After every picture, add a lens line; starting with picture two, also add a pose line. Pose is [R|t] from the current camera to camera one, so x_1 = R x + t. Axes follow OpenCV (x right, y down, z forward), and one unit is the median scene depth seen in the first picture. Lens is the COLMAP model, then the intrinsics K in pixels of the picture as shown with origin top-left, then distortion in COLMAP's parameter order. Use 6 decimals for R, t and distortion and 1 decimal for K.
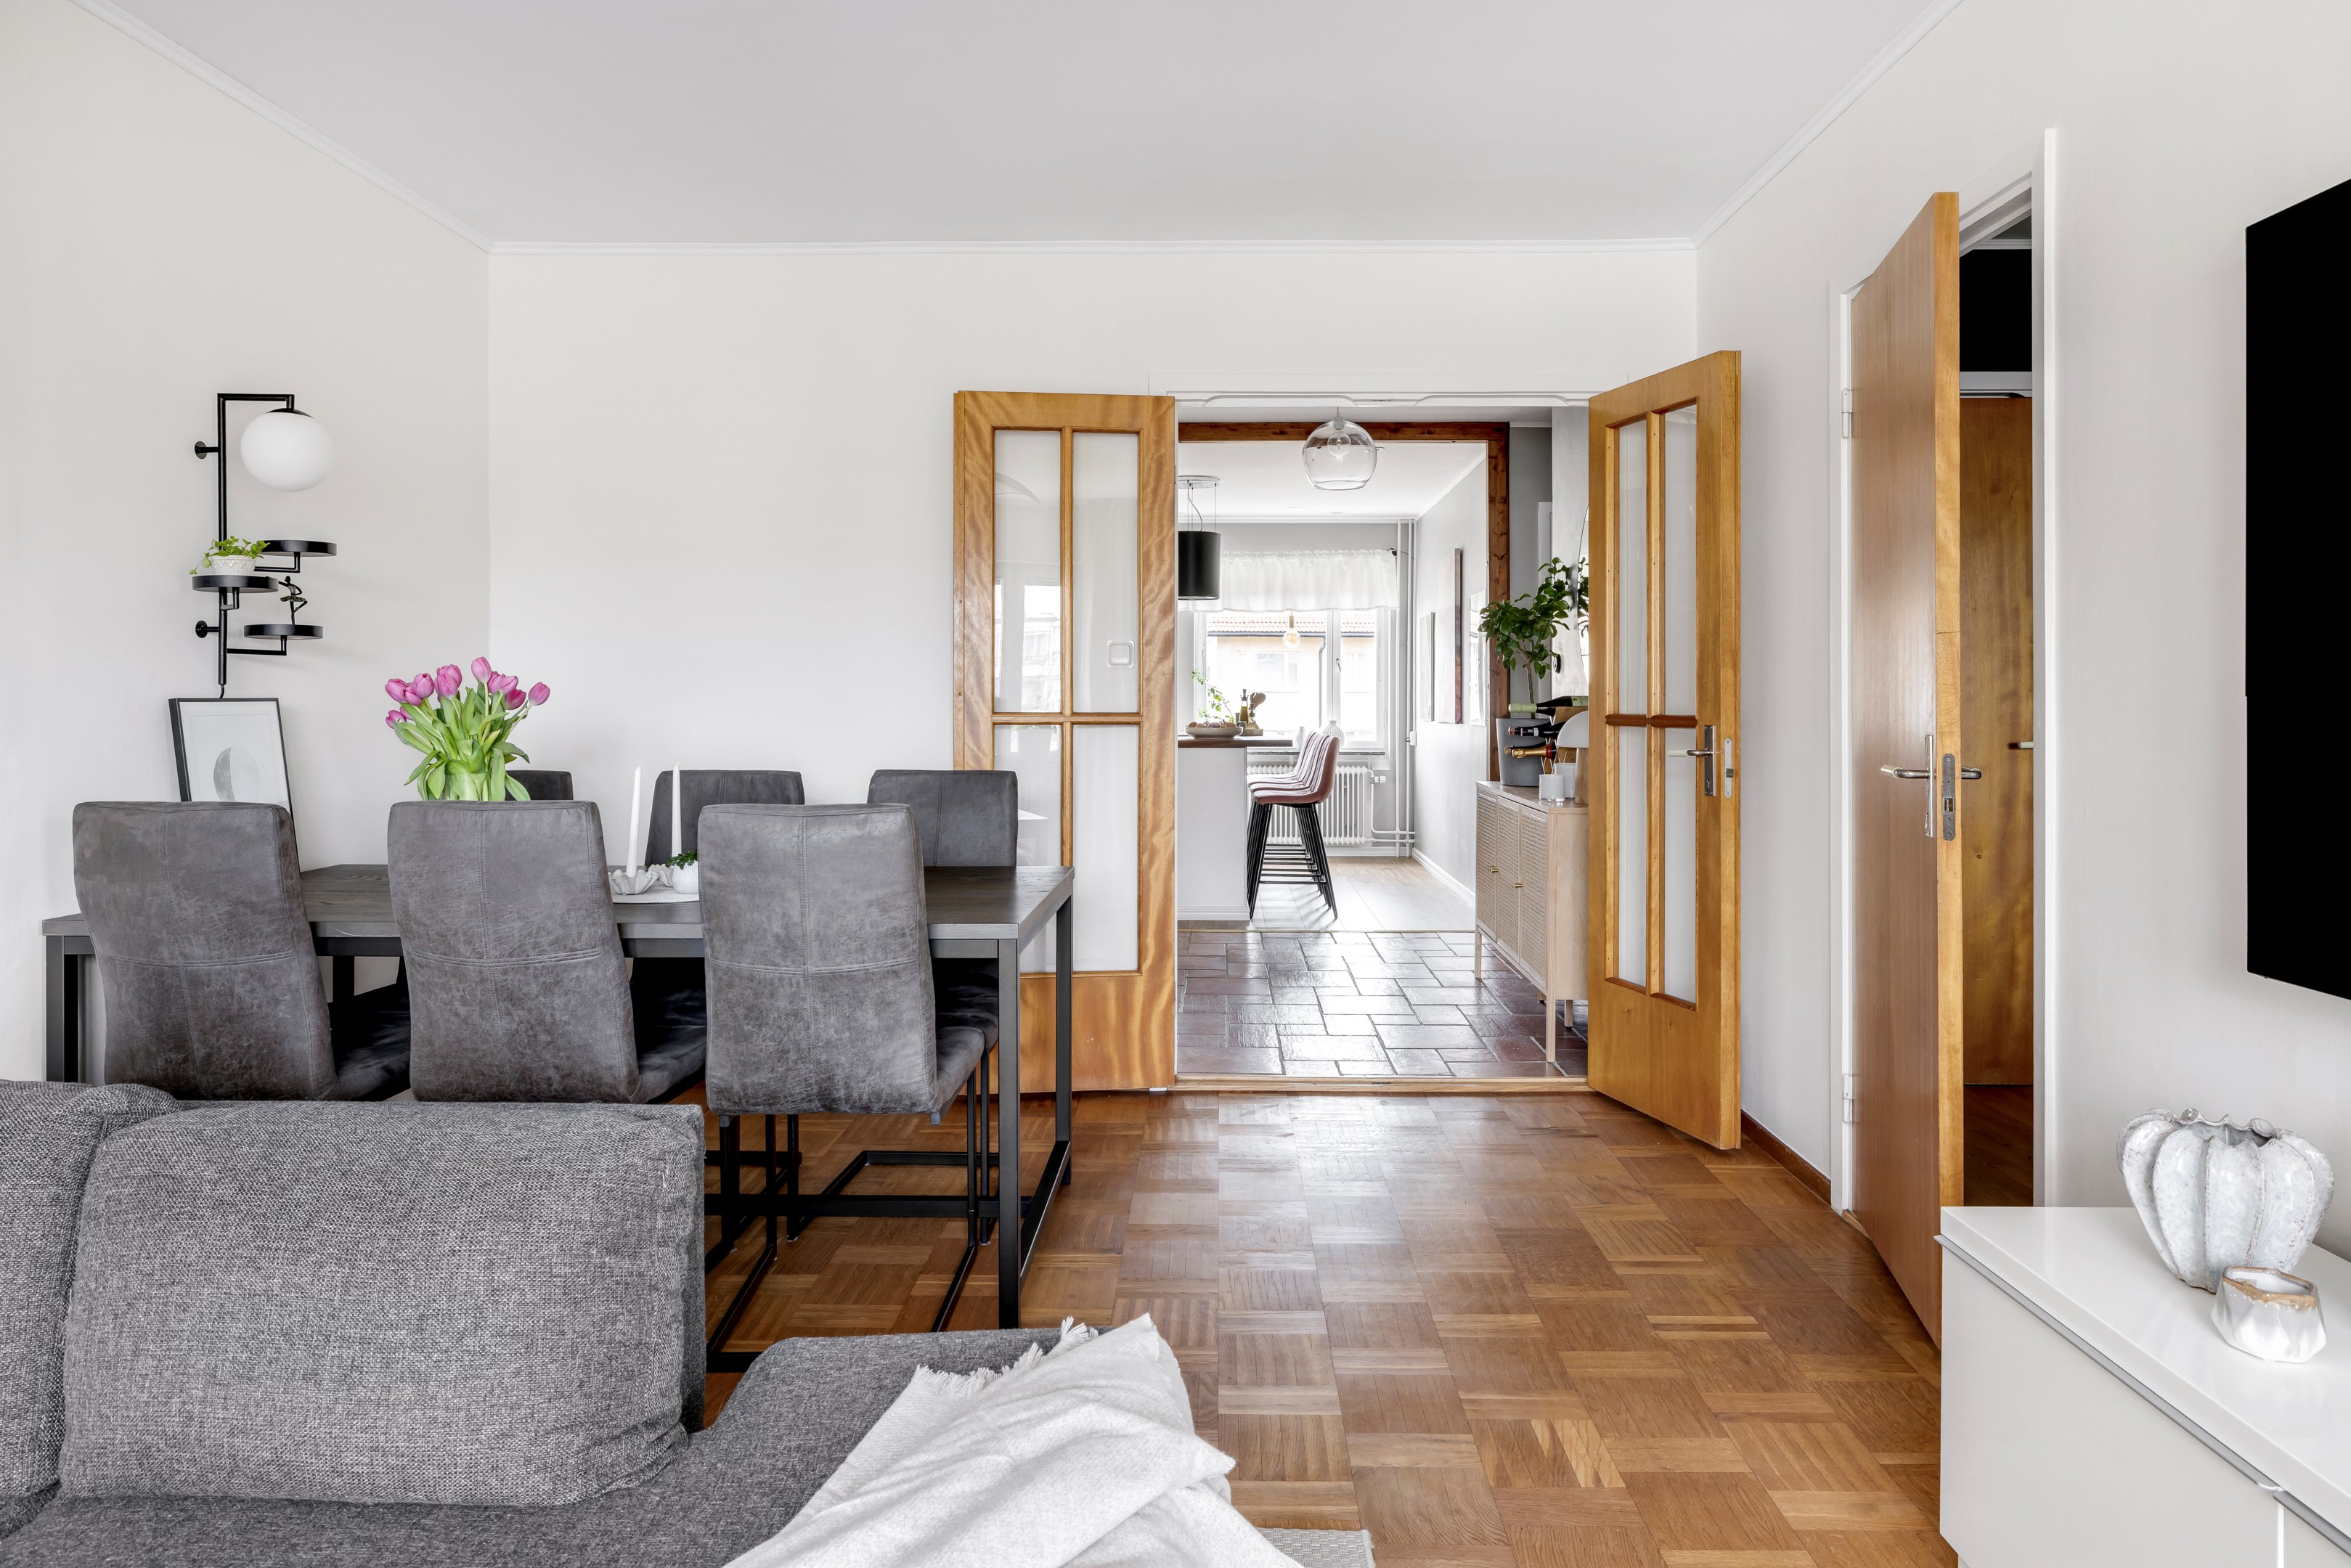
lens RADIAL K [[1467.3, 0, 1182.2], [0, 1467.3, 704.8], [0, 0, 1]] dist [0.000685, -0.000644]
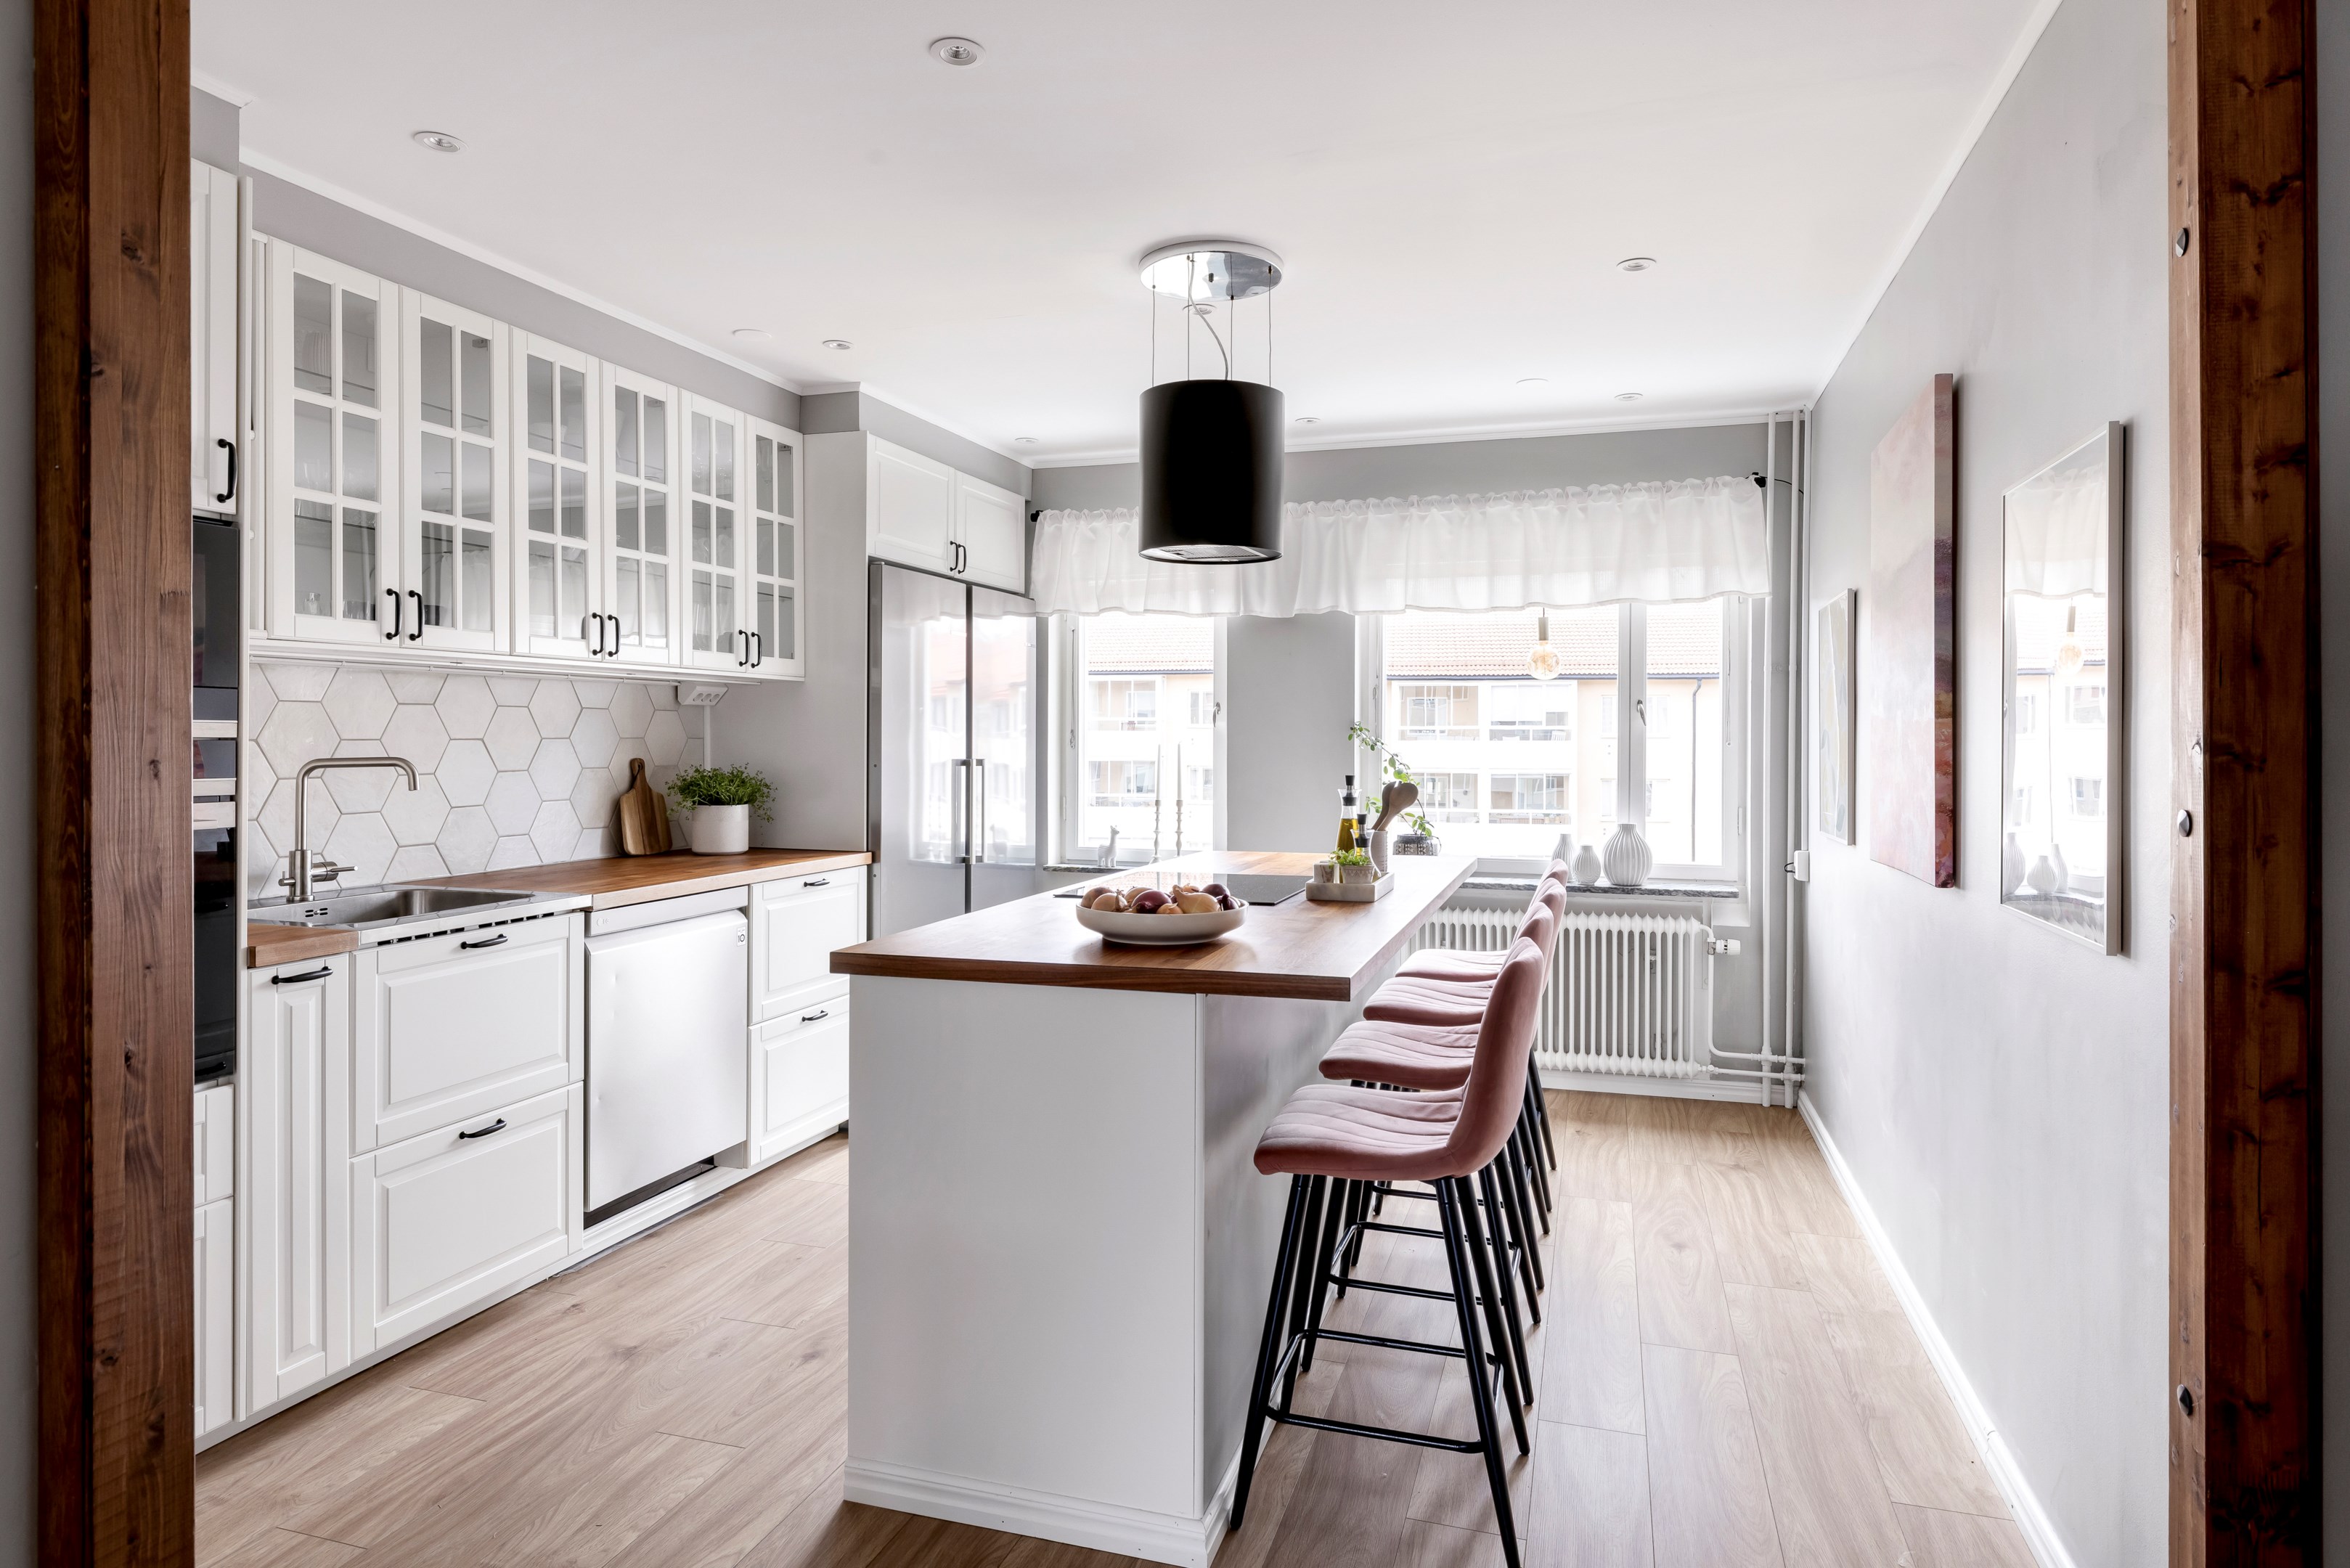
lens RADIAL K [[1343.9, 0, 1181.3], [0, 1343.9, 744.0], [0, 0, 1]] dist [0.001128, 0.000596]
pose [[0.961830, 0.002347, -0.273636, 0.242527], [-0.002925, 0.999994, -0.001703, -0.045979], [0.273630, 0.002438, 0.961832, 1.534003]]
